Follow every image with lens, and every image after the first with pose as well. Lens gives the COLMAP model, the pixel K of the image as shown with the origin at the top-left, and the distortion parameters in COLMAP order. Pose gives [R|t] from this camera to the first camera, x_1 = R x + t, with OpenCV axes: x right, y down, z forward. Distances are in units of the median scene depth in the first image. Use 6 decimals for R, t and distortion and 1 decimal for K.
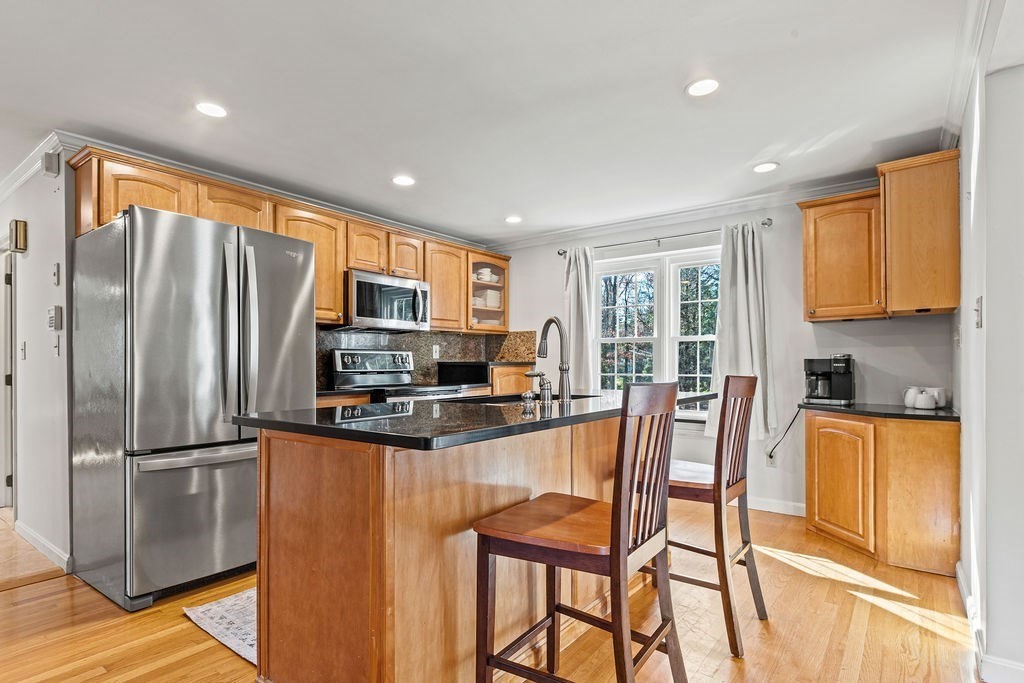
lens RADIAL K [[527.3, 0, 511.3], [0, 527.3, 362.2], [0, 0, 1]] dist [0.024302, 0.000031]
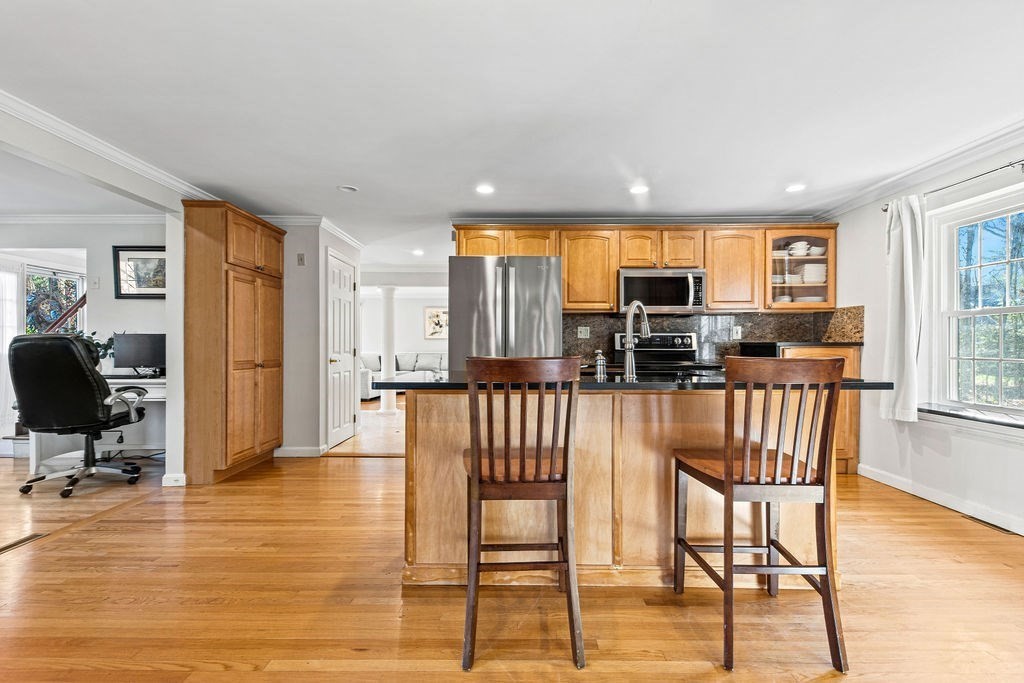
lens RADIAL K [[480.5, 0, 512.0], [0, 480.5, 341.5], [0, 0, 1]] dist [0.001145, 0.000266]
pose [[0.605894, -0.006199, -0.795521, 0.339159], [0.000939, 0.999975, -0.007078, 0.003665], [0.795545, 0.003542, 0.605884, 0.084746]]
